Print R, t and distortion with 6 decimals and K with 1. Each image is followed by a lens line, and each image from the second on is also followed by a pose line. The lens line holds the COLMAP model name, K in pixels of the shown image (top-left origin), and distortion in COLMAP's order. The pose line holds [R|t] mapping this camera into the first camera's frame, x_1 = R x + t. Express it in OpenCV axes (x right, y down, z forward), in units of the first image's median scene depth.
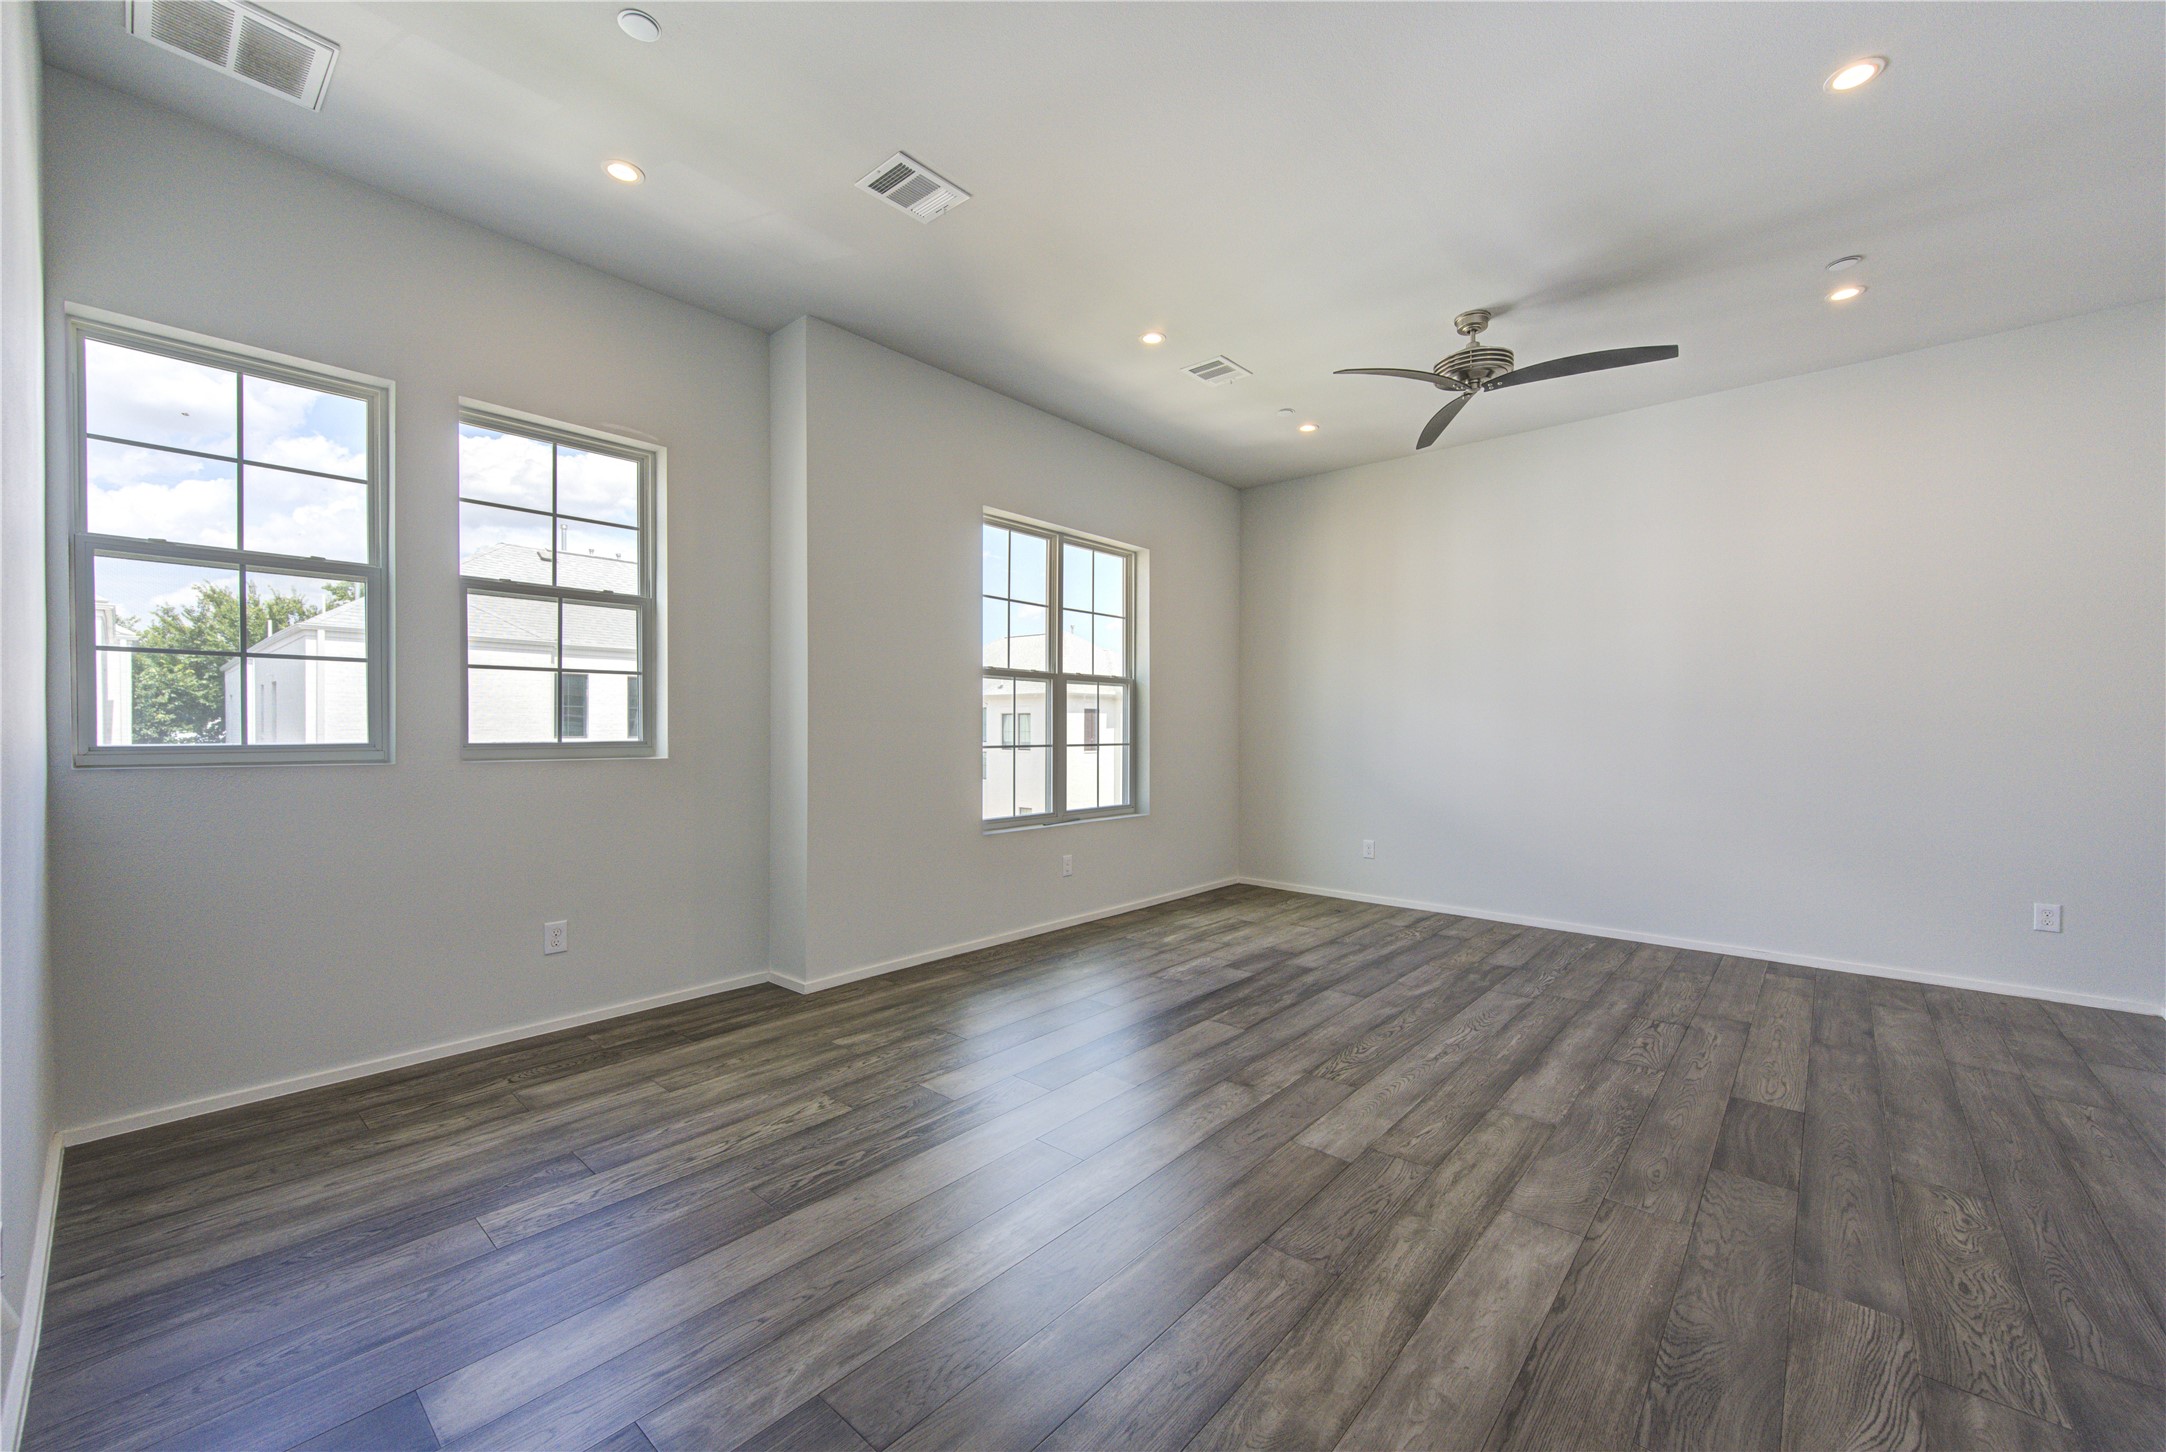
lens RADIAL K [[843.0, 0, 1083.0], [0, 843.0, 726.0], [0, 0, 1]] dist [0.002313, -0.000311]
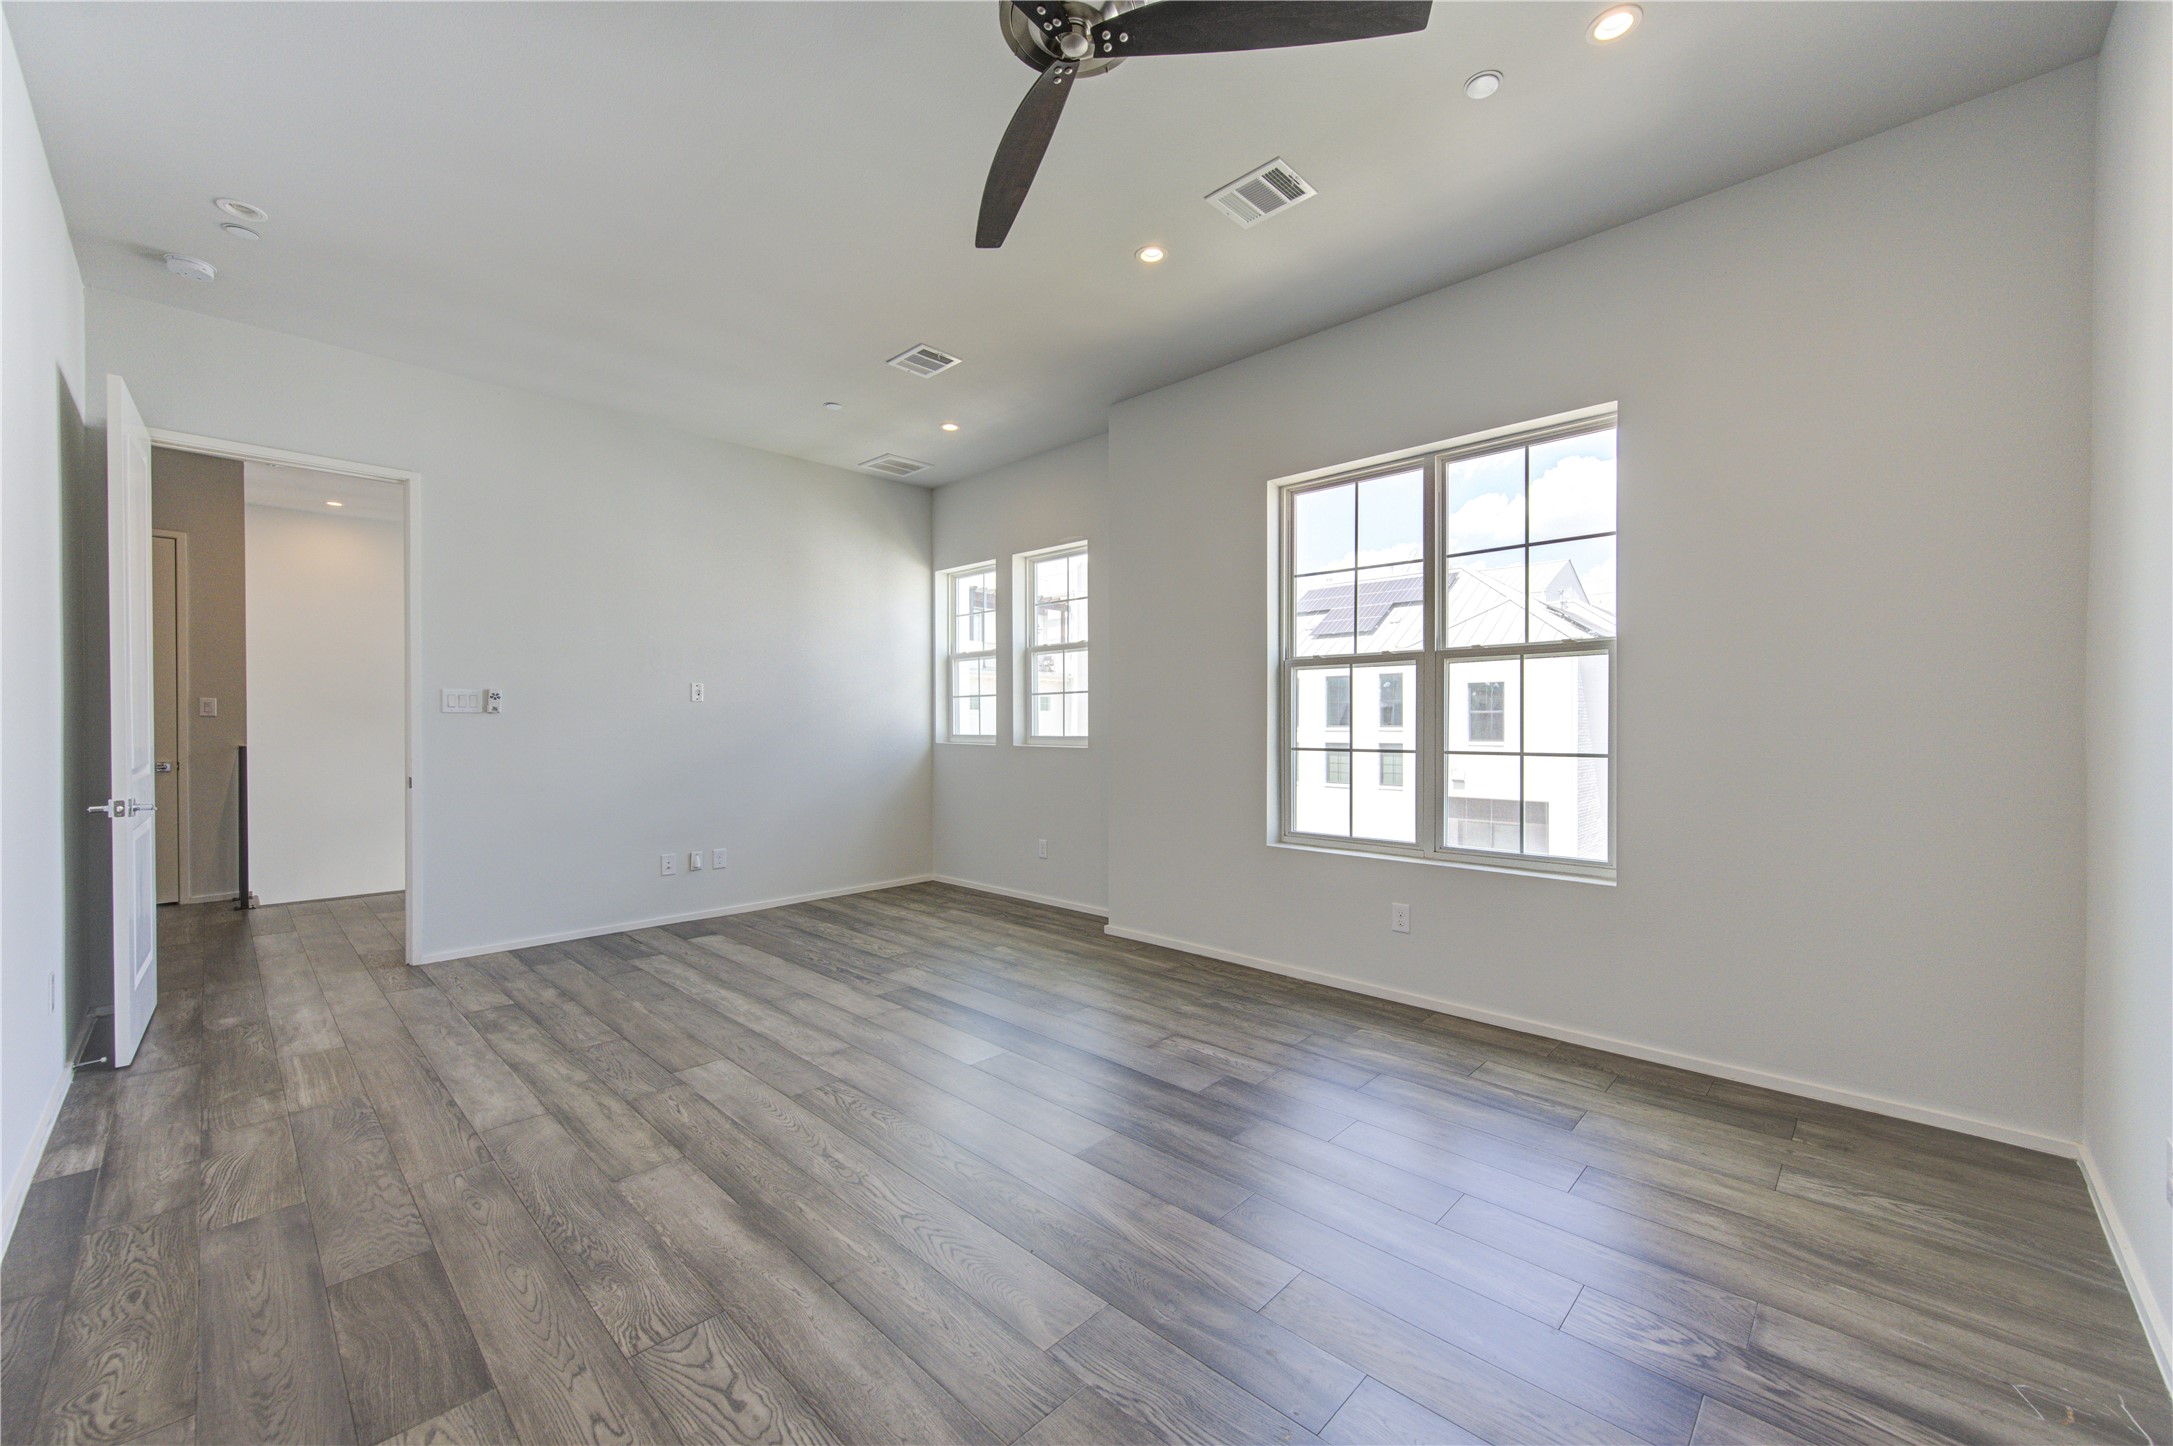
lens RADIAL K [[836.3, 0, 1103.6], [0, 836.3, 725.4], [0, 0, 1]] dist [0.000404, 0.000017]
pose [[-0.023472, -0.002784, -0.999721, 1.153631], [0.001310, 0.999995, -0.002816, 0.003682], [0.999724, -0.001375, -0.023468, 1.245812]]
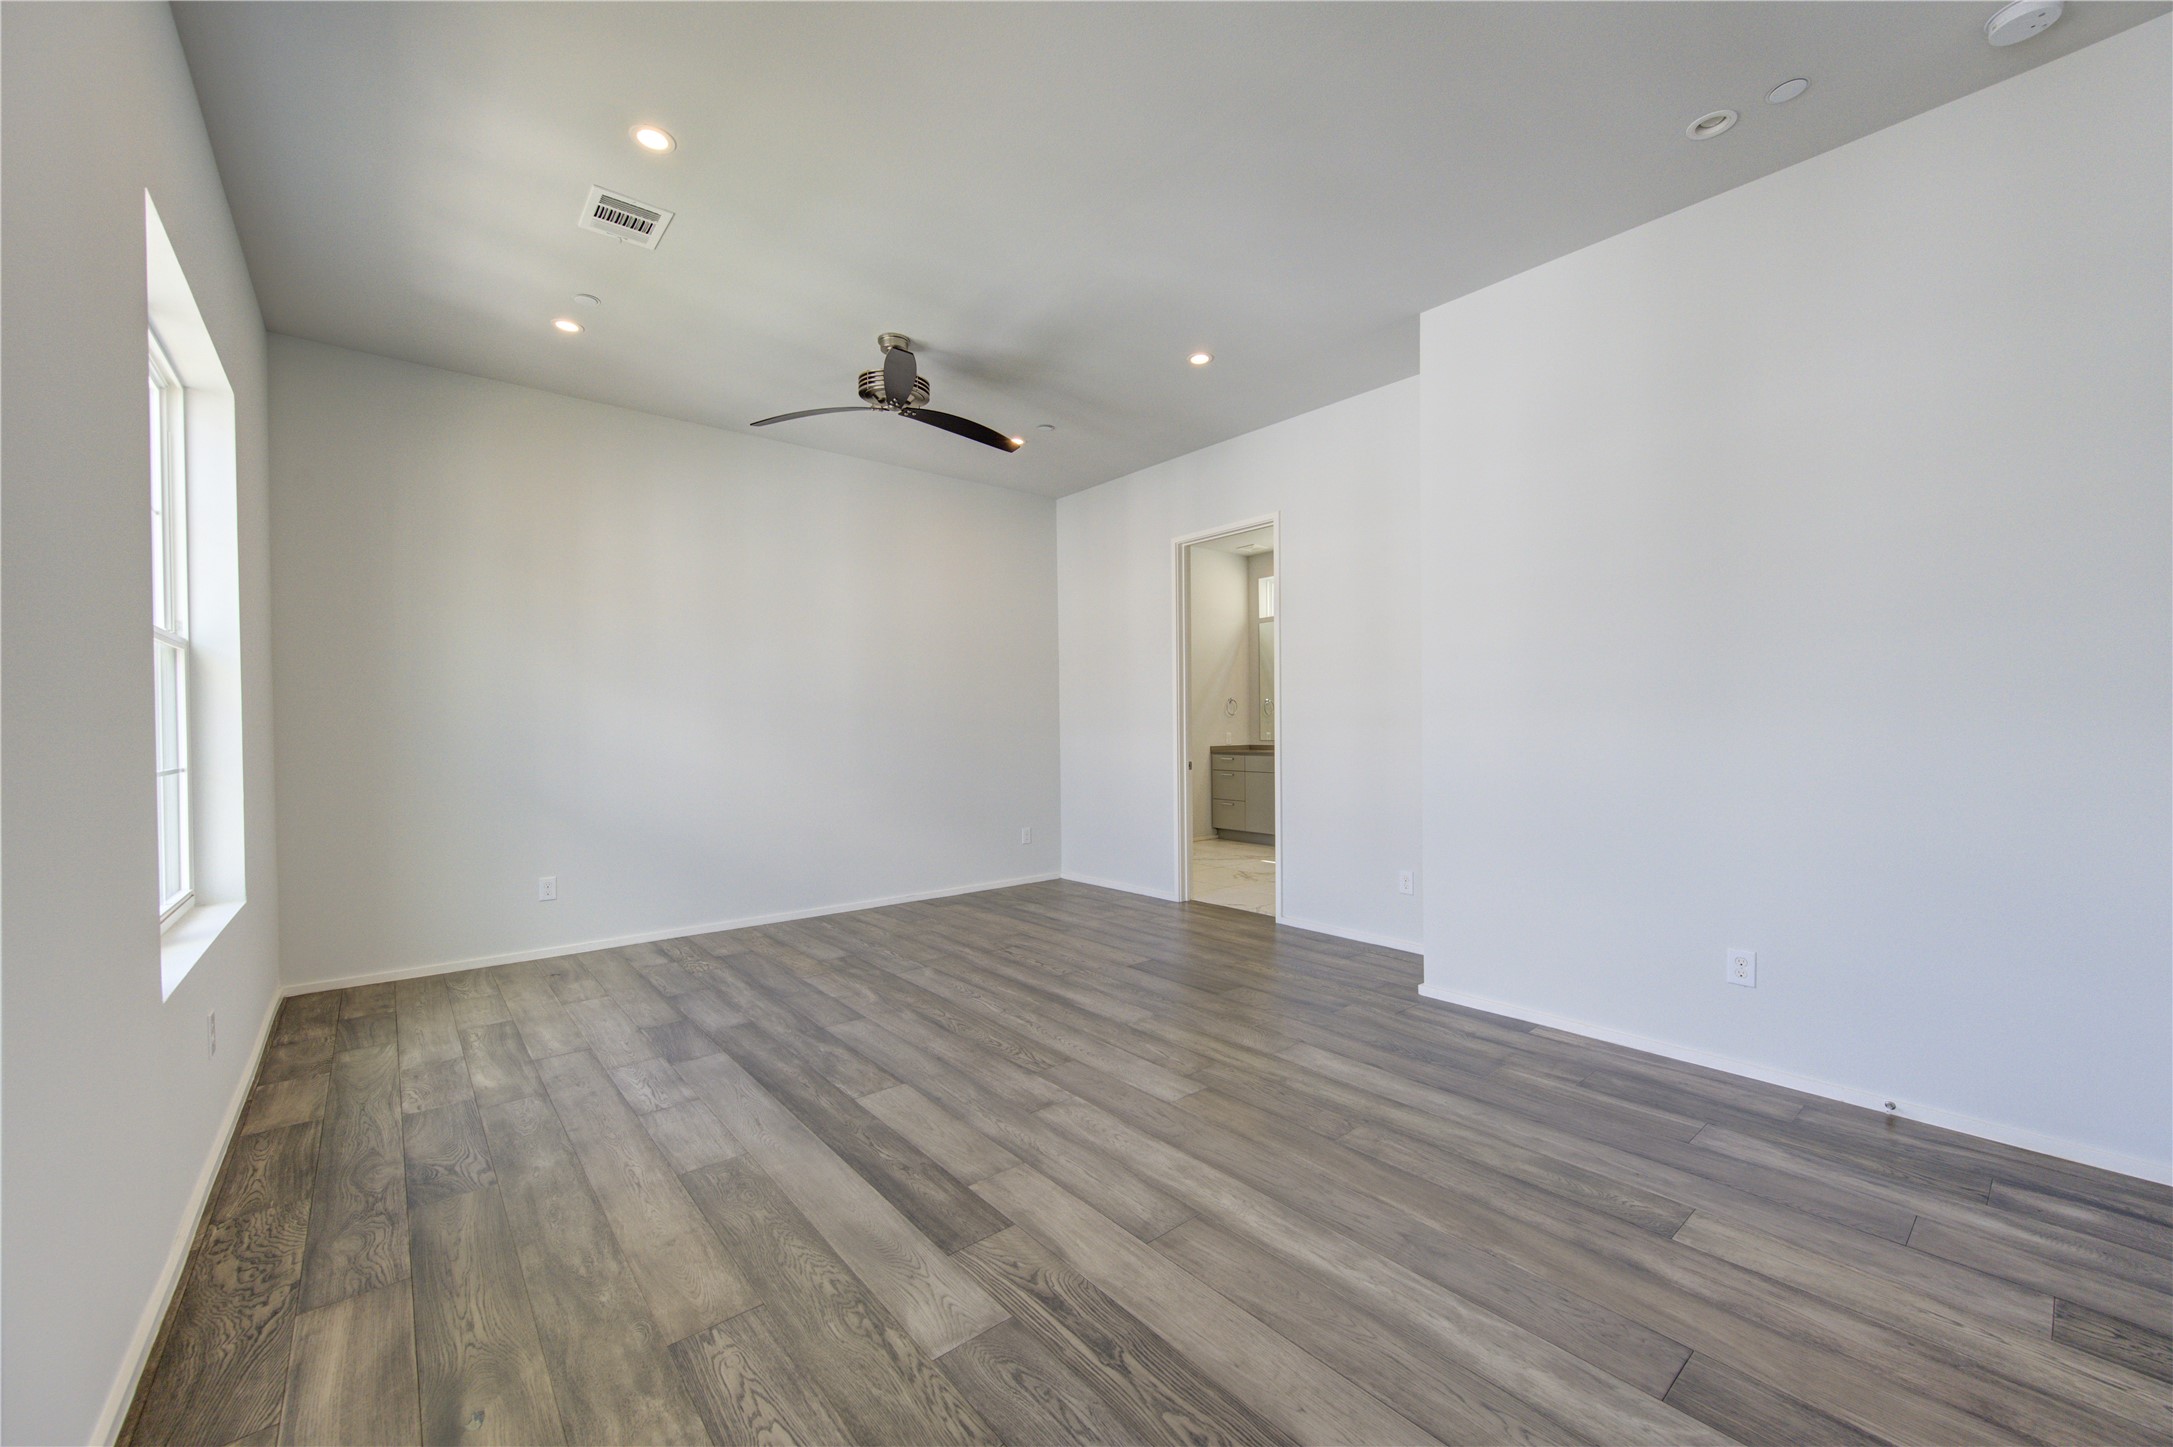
lens RADIAL K [[852.0, 0, 1094.2], [0, 852.0, 728.0], [0, 0, 1]] dist [0.000723, -0.000153]
pose [[0.144696, -0.006810, 0.989453, -0.675619], [0.008409, 0.999949, 0.005652, -0.002355], [-0.989440, 0.007502, 0.144746, 0.731764]]
